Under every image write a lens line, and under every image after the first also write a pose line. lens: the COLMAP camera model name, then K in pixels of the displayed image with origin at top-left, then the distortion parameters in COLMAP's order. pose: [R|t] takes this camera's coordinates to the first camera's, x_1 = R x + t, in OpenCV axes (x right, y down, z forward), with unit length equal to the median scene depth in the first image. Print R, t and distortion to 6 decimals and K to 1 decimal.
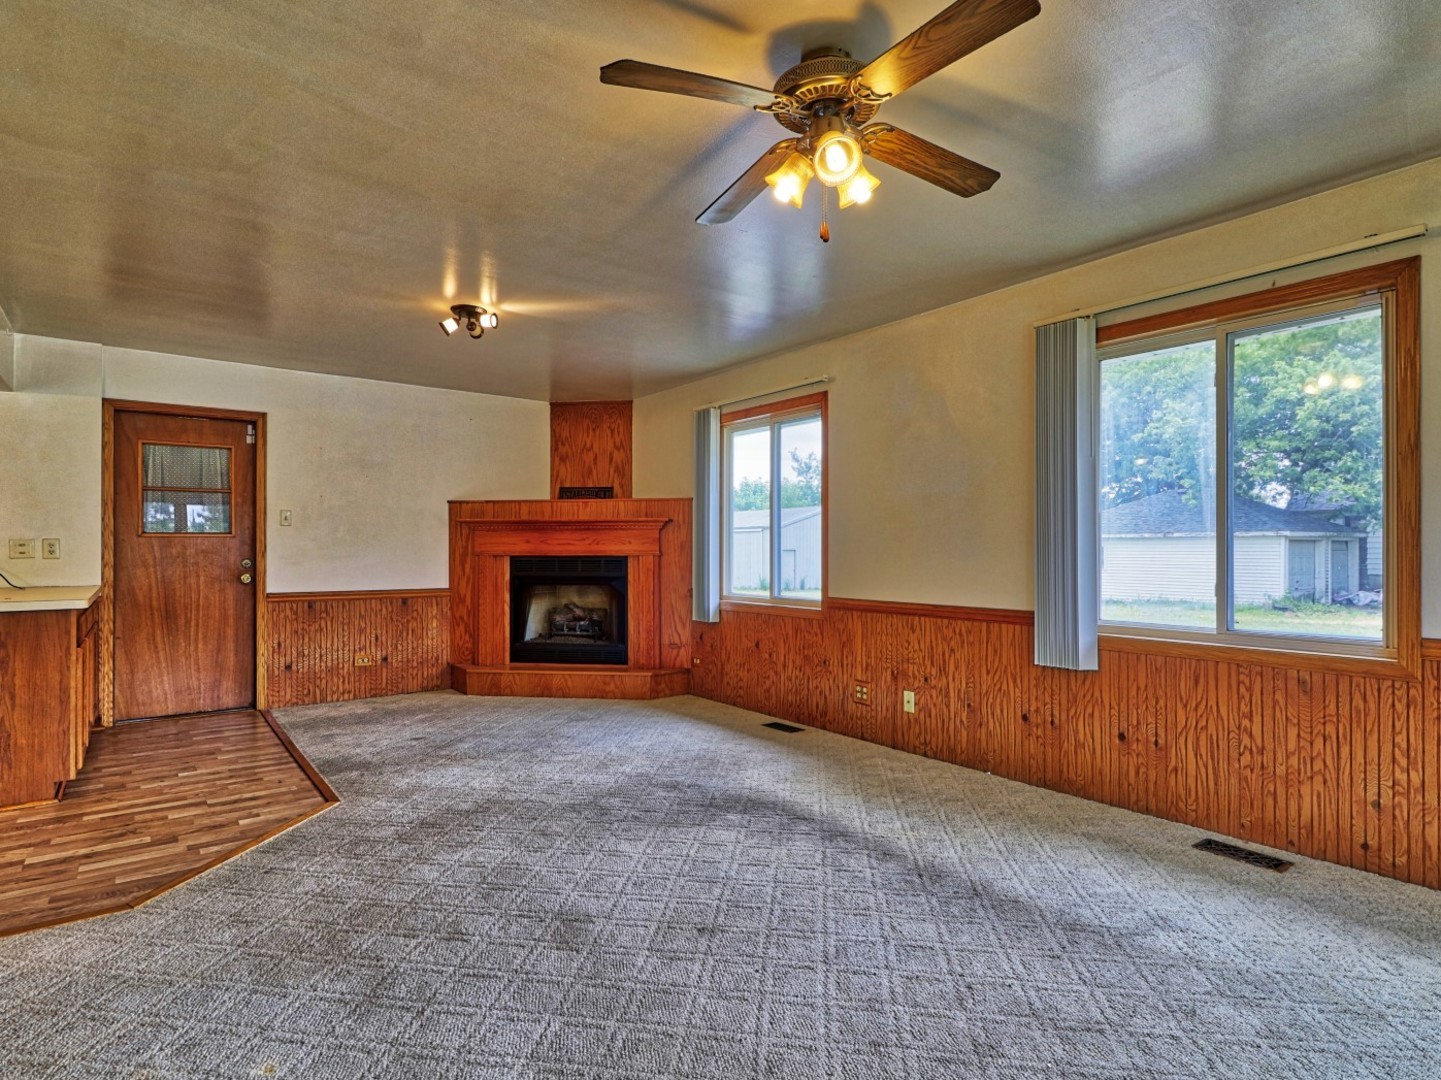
lens RADIAL K [[772.4, 0, 716.4], [0, 772.4, 544.4], [0, 0, 1]] dist [0.001627, -0.000212]
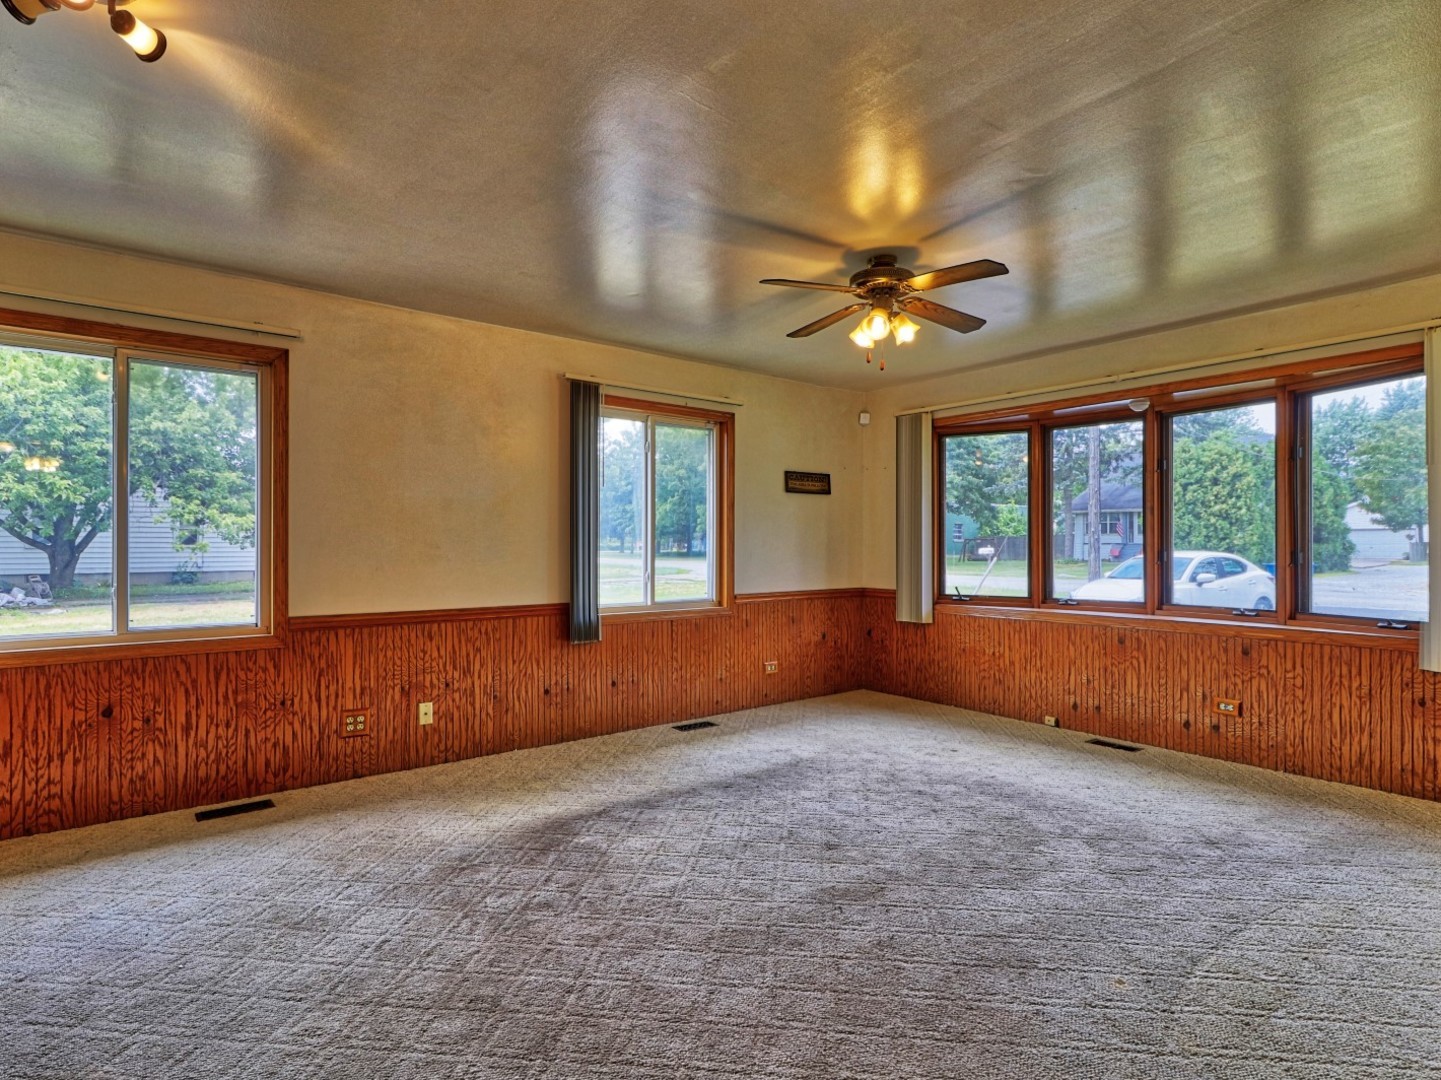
lens RADIAL K [[772.4, 0, 716.4], [0, 772.4, 544.4], [0, 0, 1]] dist [0.001627, -0.000212]
pose [[-0.032230, 0.000732, 0.999480, -0.789740], [-0.008292, 0.999965, -0.001000, -0.009014], [-0.999446, -0.008319, -0.032223, 0.737331]]
